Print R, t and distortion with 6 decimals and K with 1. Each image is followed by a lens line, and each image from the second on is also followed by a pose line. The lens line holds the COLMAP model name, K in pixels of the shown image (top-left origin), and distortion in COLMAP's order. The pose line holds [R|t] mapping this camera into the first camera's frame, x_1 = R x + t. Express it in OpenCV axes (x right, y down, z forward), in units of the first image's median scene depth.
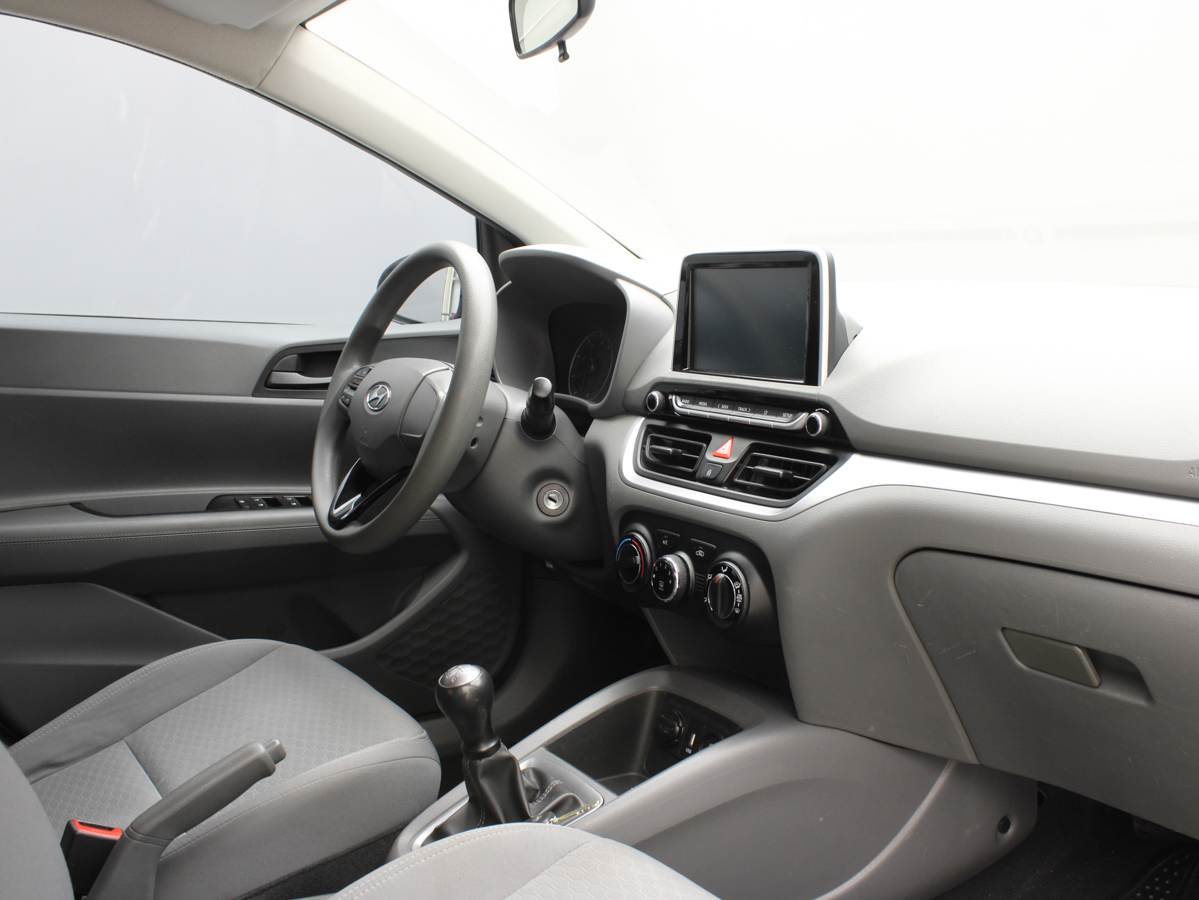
lens RADIAL K [[1260.2, 0, 599.5], [0, 1260.2, 450.0], [0, 0, 1]] dist [-0.144302, 0.223242]
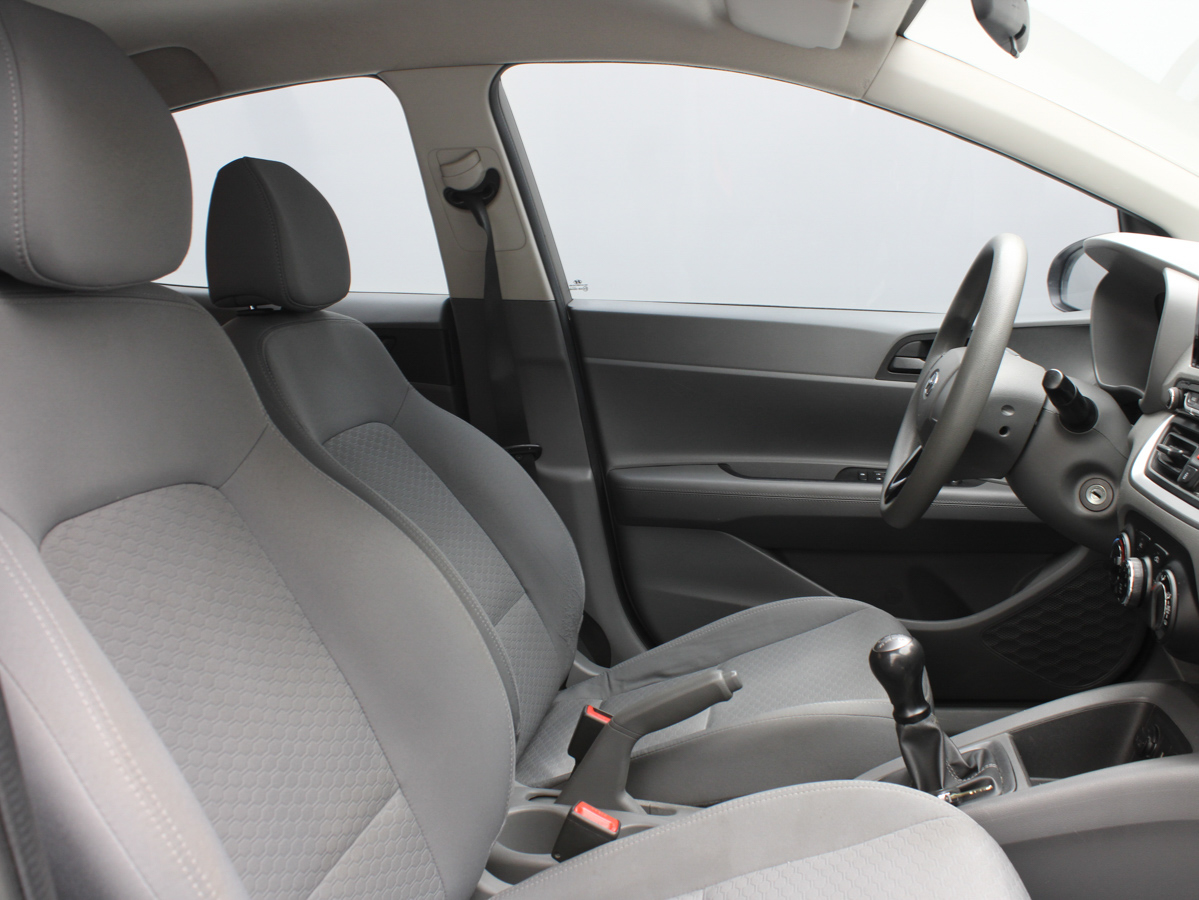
lens RADIAL K [[1260.2, 0, 599.5], [0, 1260.2, 450.0], [0, 0, 1]] dist [-0.144302, 0.223242]
pose [[0.756100, 0.068123, -0.650901, 0.319547], [-0.058790, 0.997617, 0.036119, -0.007881], [0.651810, 0.010957, 0.758303, 0.017953]]
